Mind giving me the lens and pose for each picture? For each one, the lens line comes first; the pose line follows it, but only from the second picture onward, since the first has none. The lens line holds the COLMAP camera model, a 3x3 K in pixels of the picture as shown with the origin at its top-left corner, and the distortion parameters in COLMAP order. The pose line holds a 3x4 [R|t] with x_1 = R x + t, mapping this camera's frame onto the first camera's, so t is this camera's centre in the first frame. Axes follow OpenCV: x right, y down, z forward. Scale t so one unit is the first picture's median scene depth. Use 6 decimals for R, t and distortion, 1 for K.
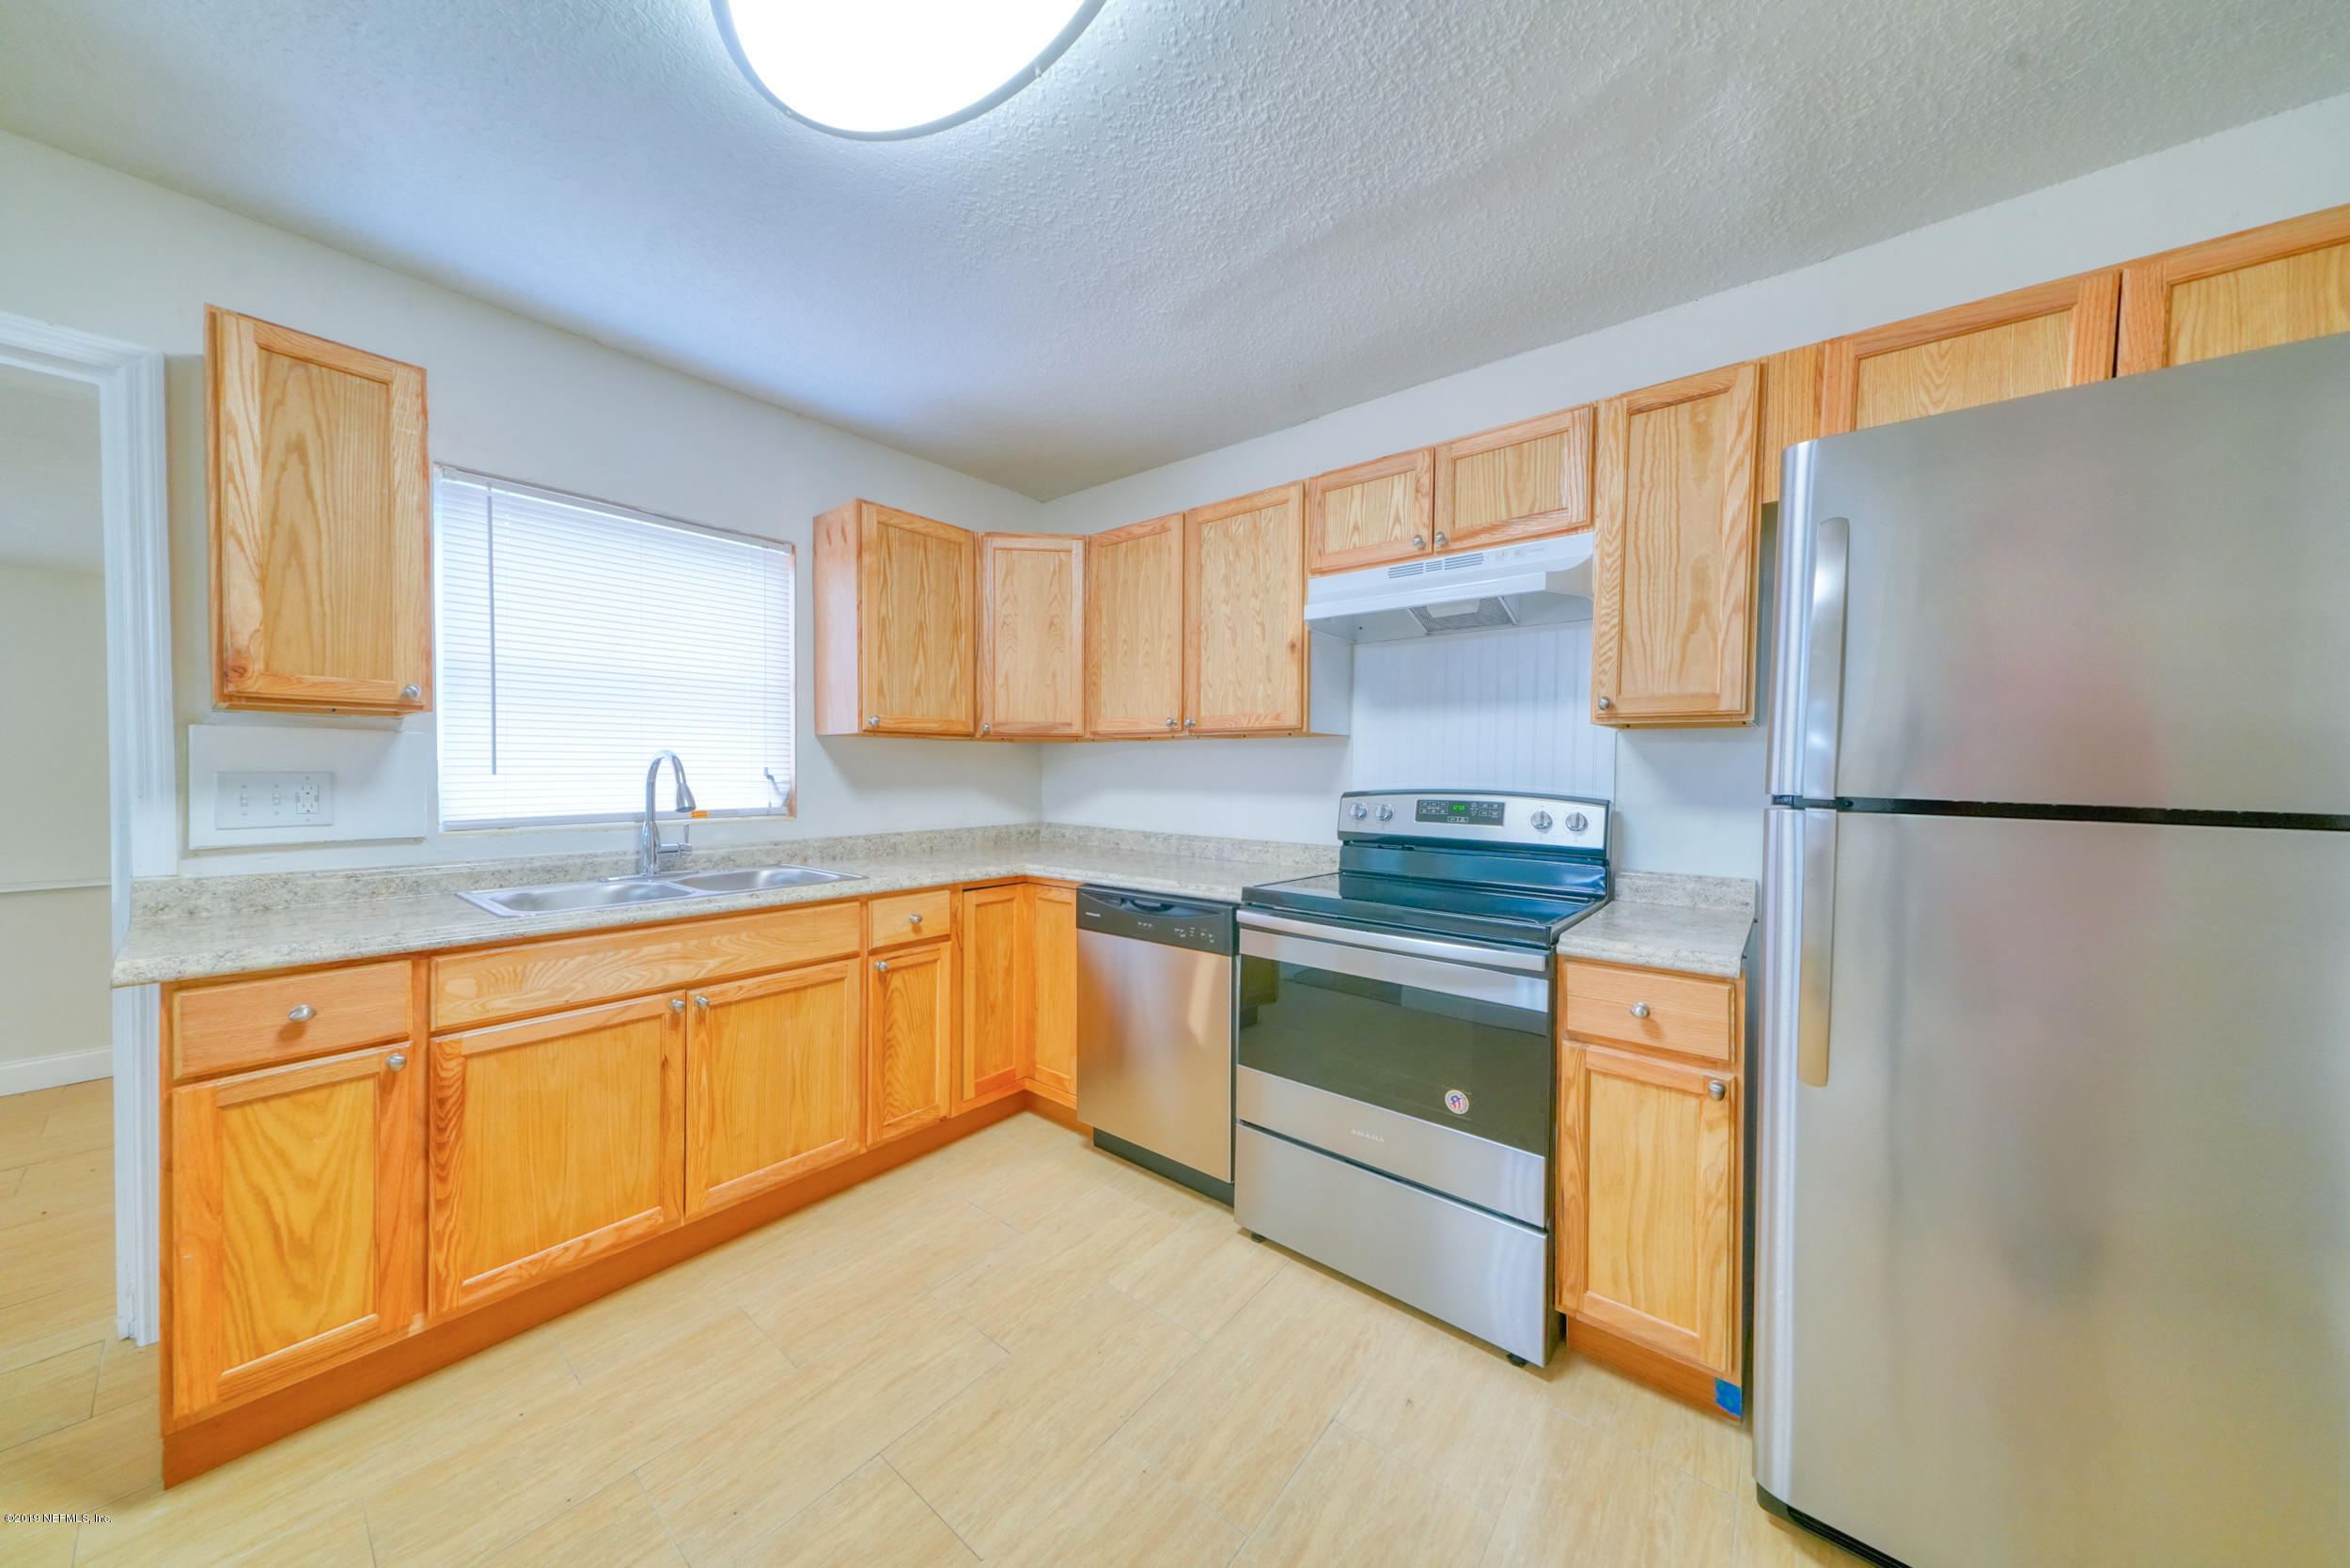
lens RADIAL K [[763.5, 0, 1175.0], [0, 763.5, 784.0], [0, 0, 1]] dist [0.000222, -0.000011]
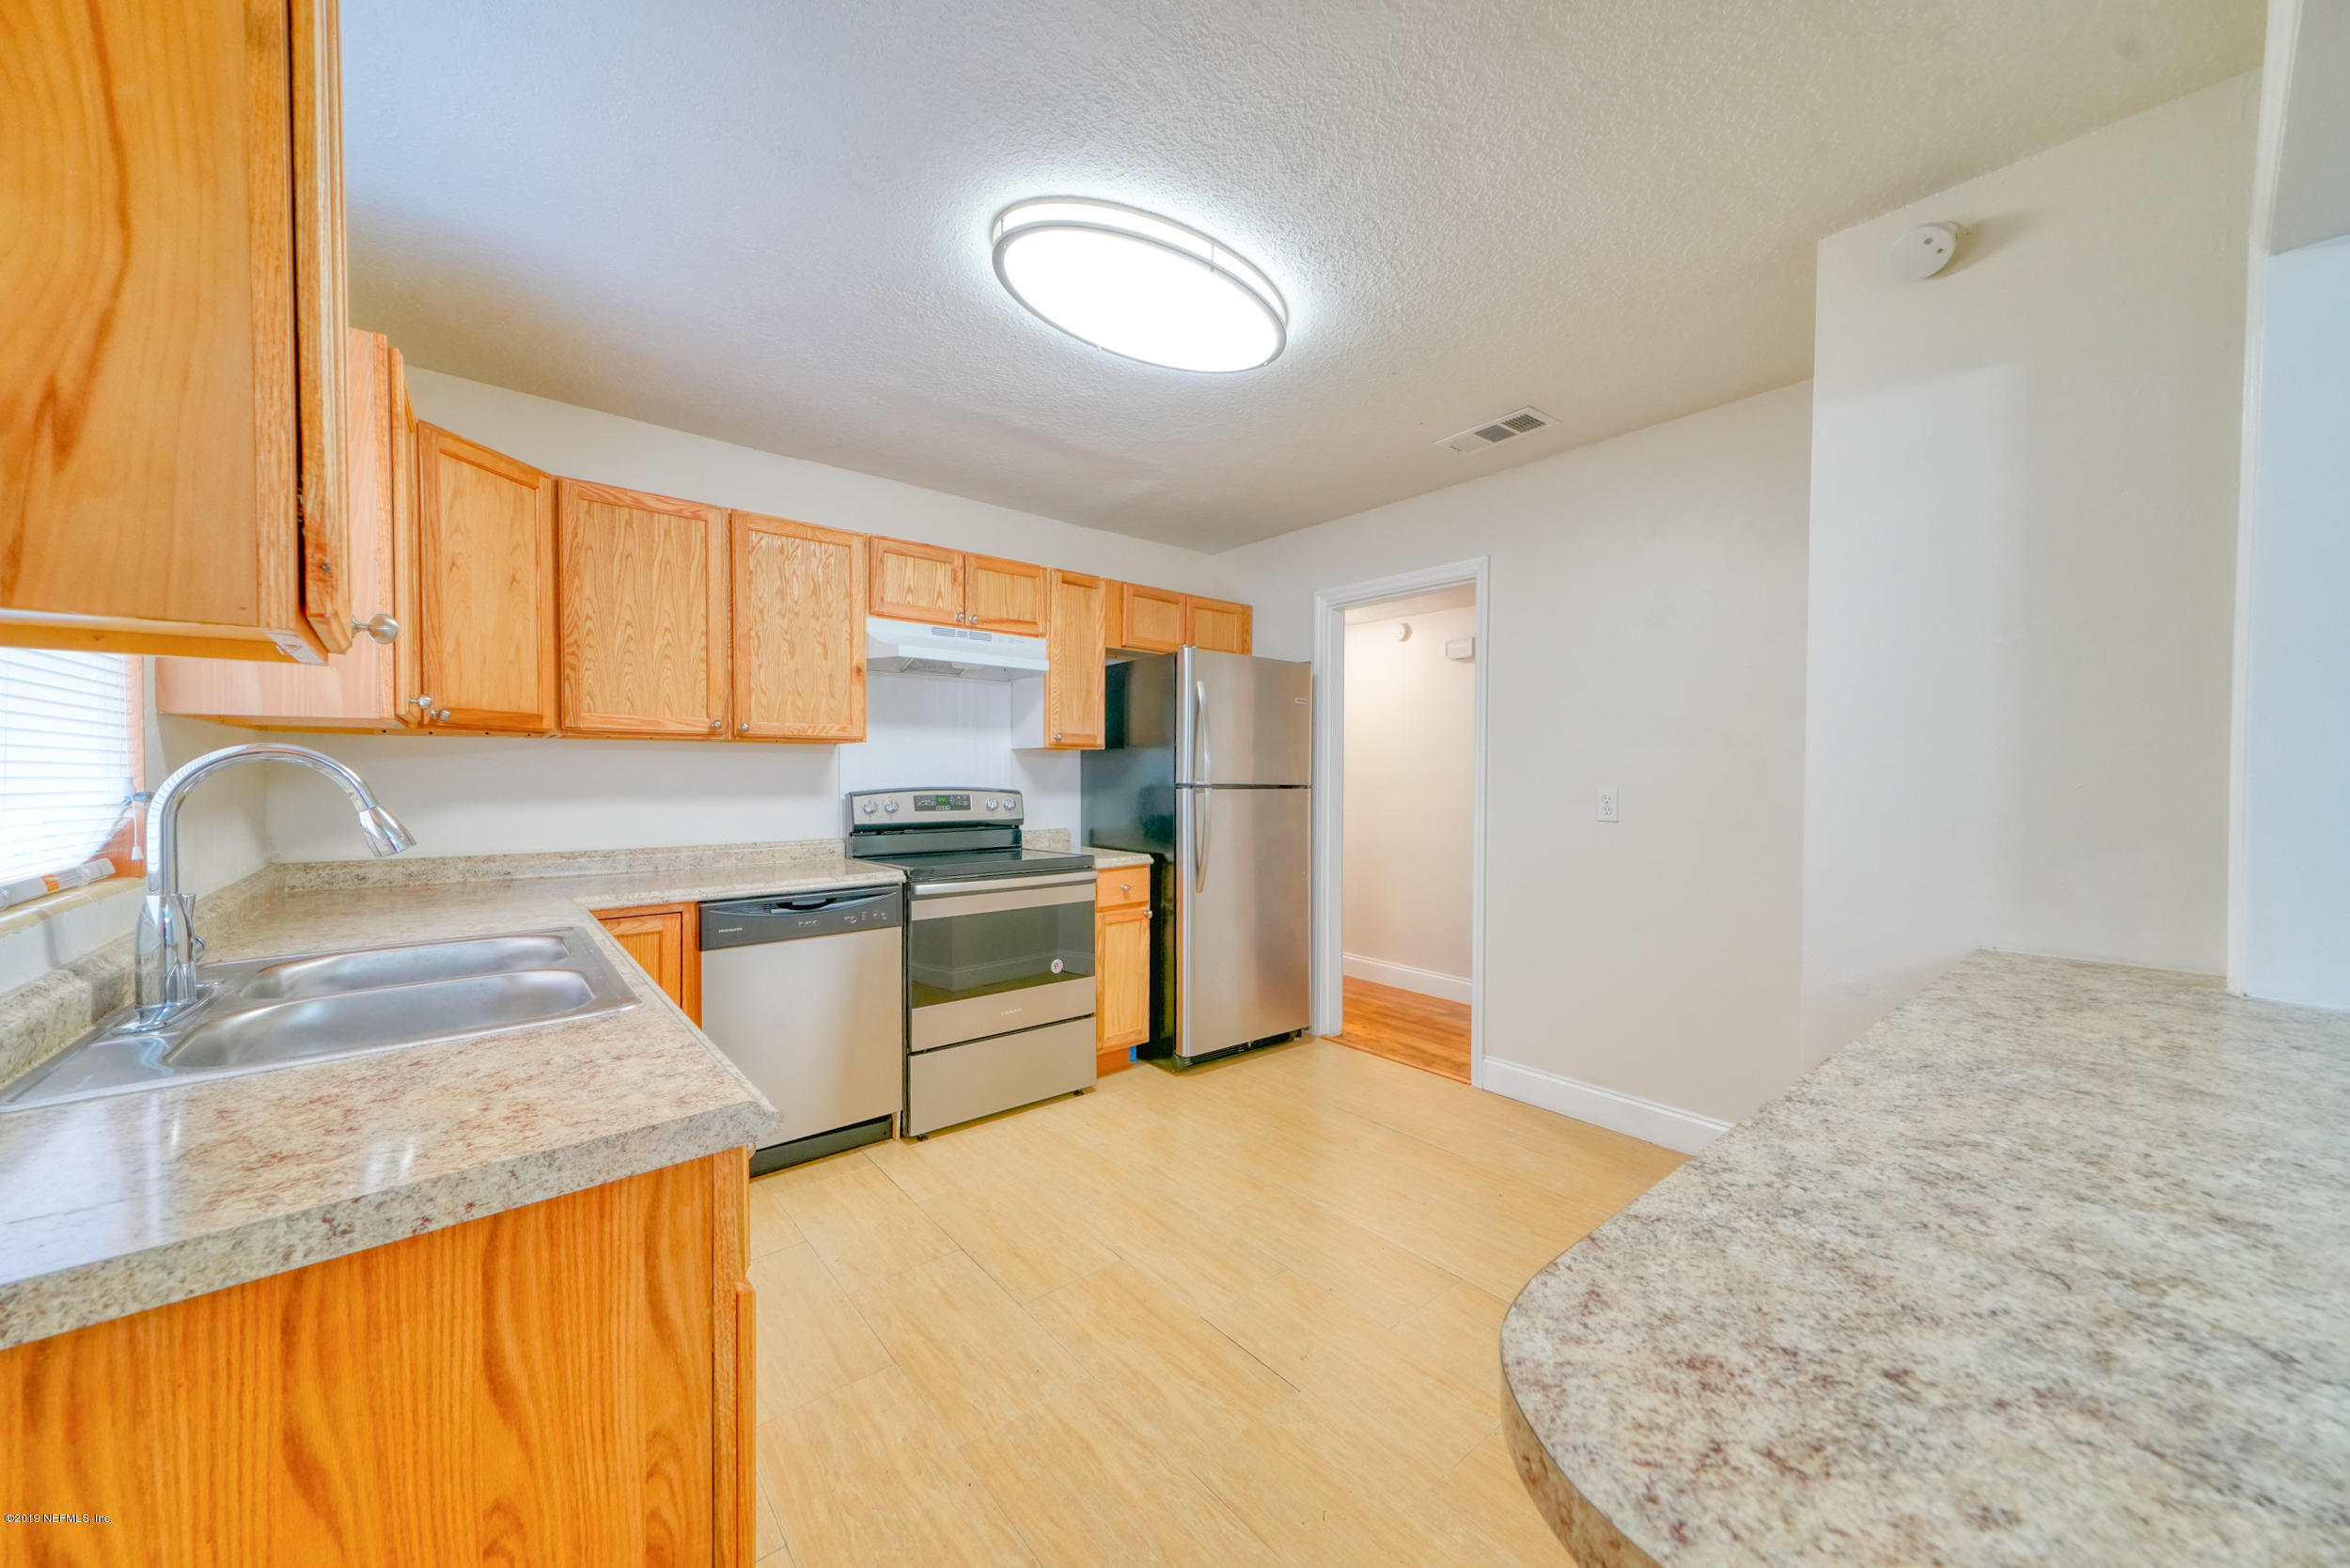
lens RADIAL K [[833.9, 0, 1150.8], [0, 833.9, 785.2], [0, 0, 1]] dist [0.001477, 0.000080]
pose [[0.203141, -0.021967, 0.978903, -1.074229], [0.017598, 0.999669, 0.018781, -0.018721], [-0.978991, 0.013411, 0.203460, 0.302204]]
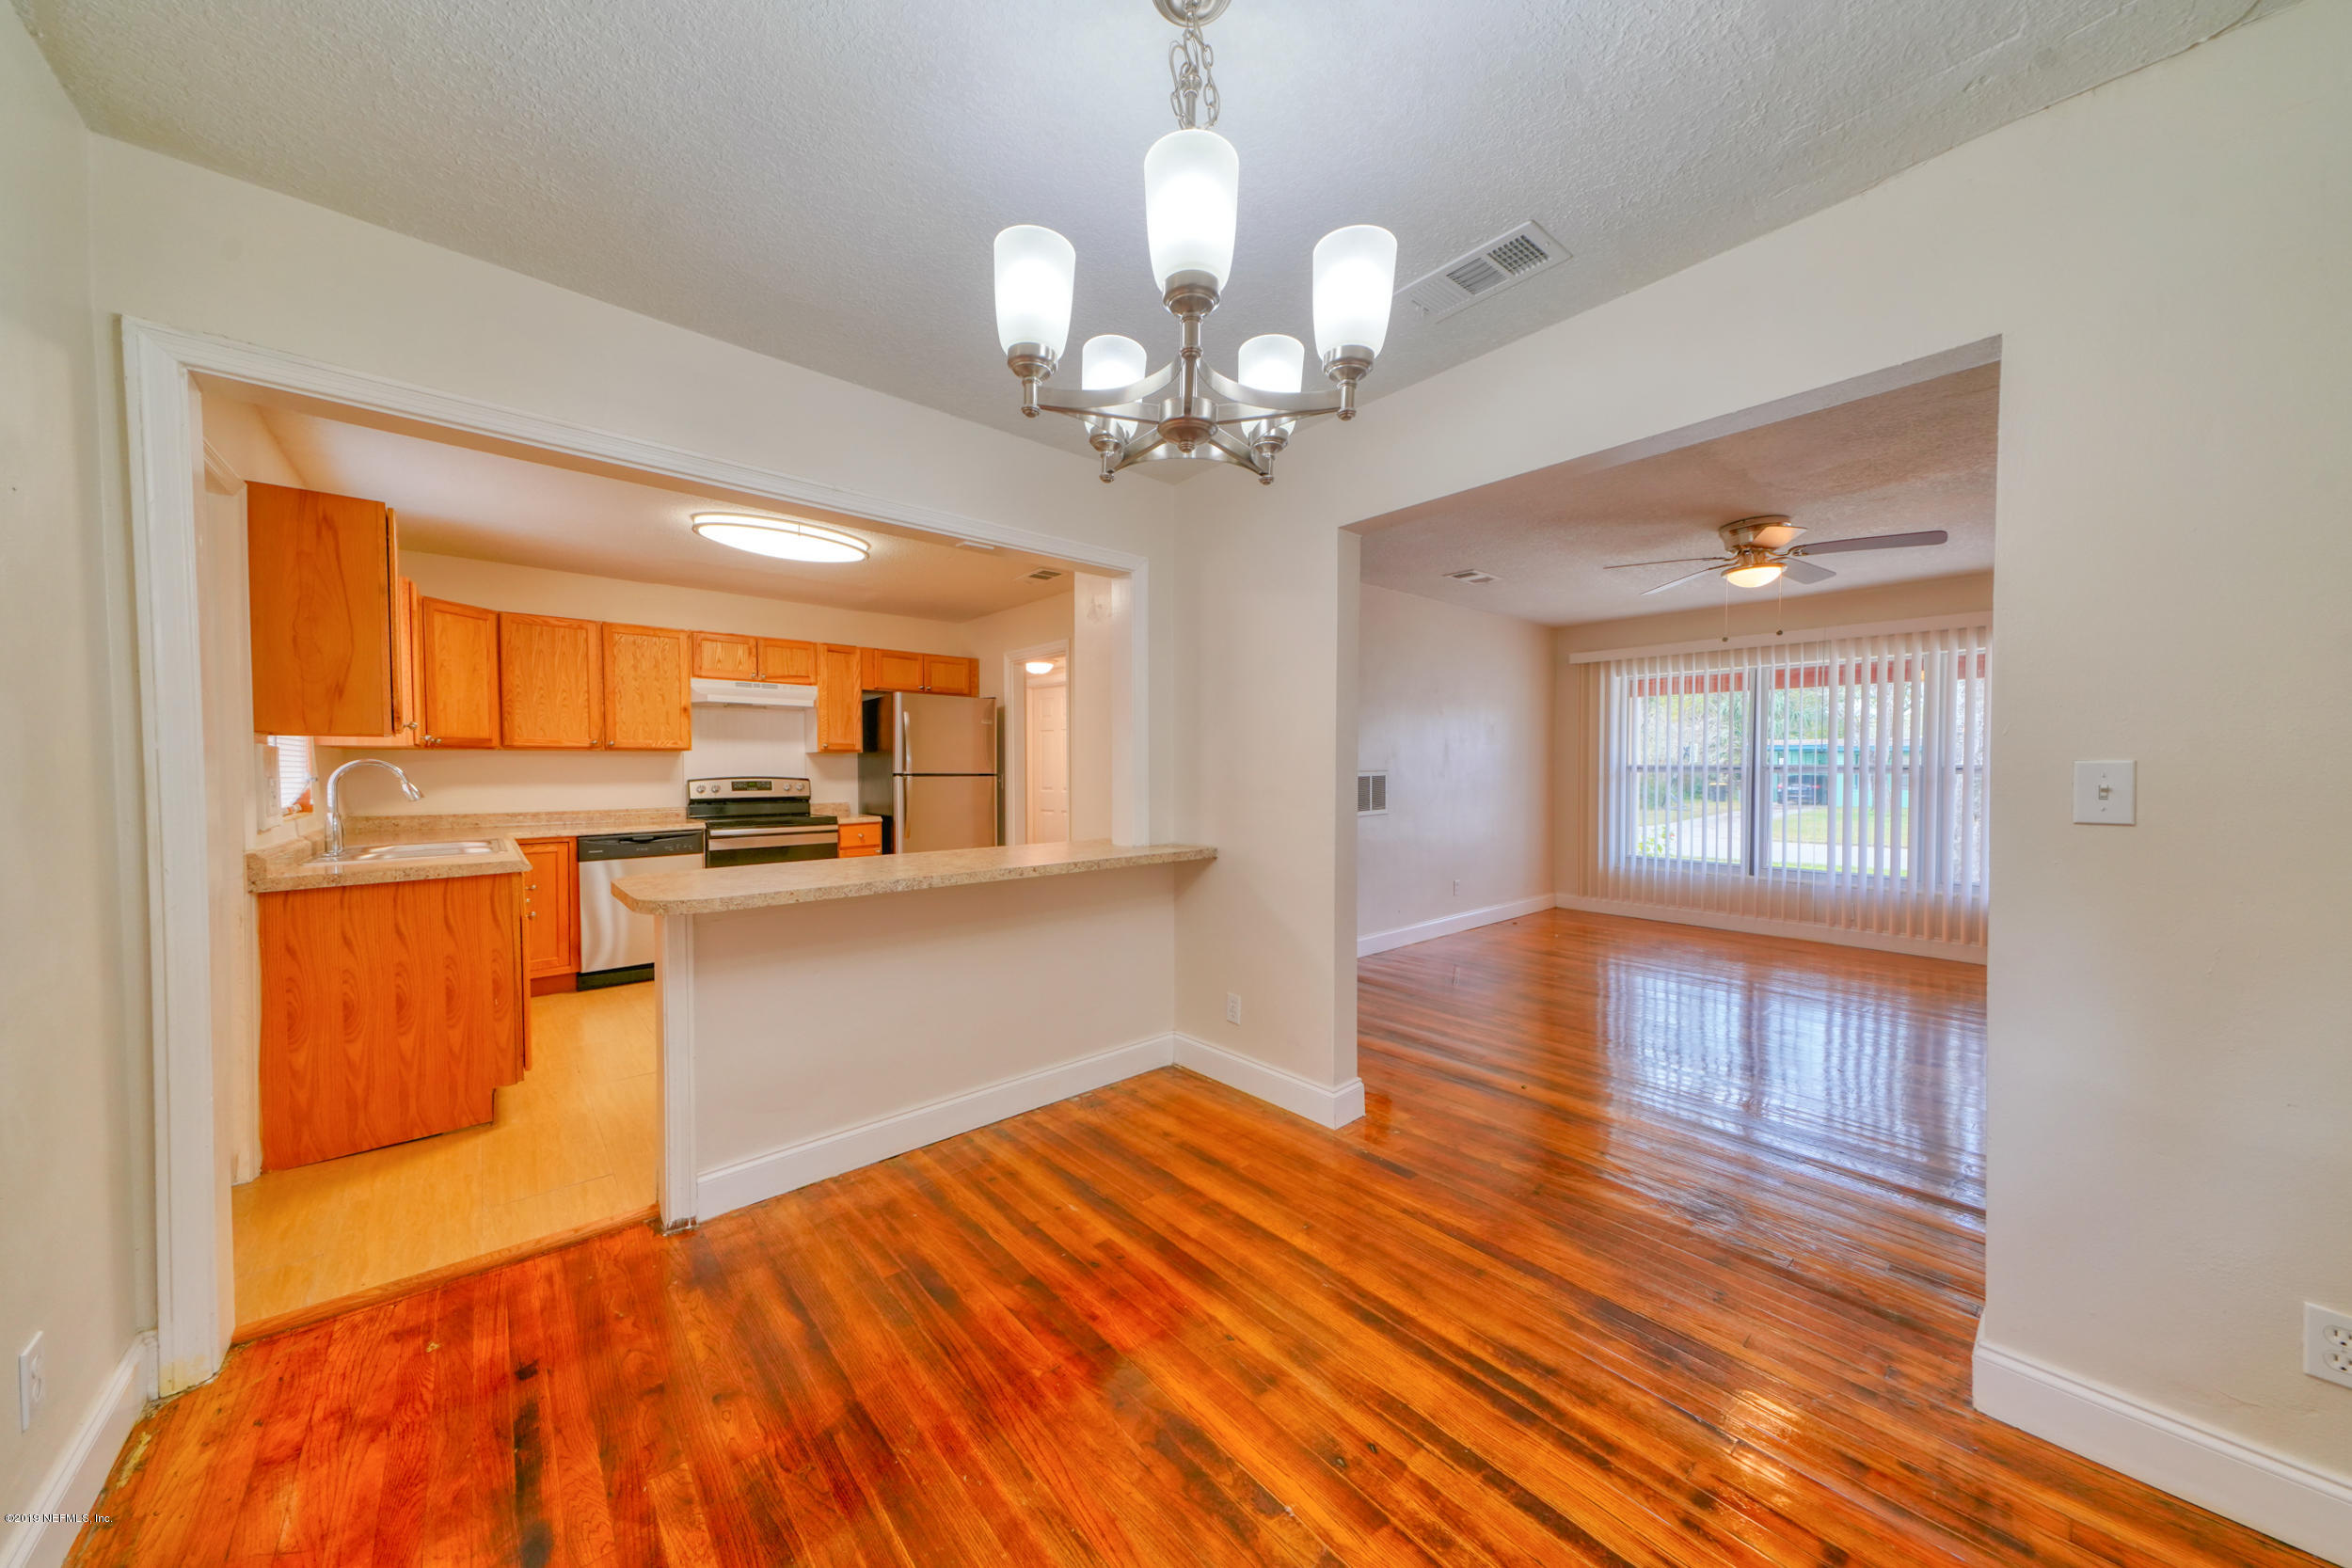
lens RADIAL K [[787.6, 0, 1164.5], [0, 787.6, 786.0], [0, 0, 1]] dist [0.000237, -0.000051]
pose [[0.171692, -0.032803, 0.984604, -1.807319], [0.022997, 0.999307, 0.029283, -0.005328], [-0.984882, 0.017615, 0.172327, -0.674857]]
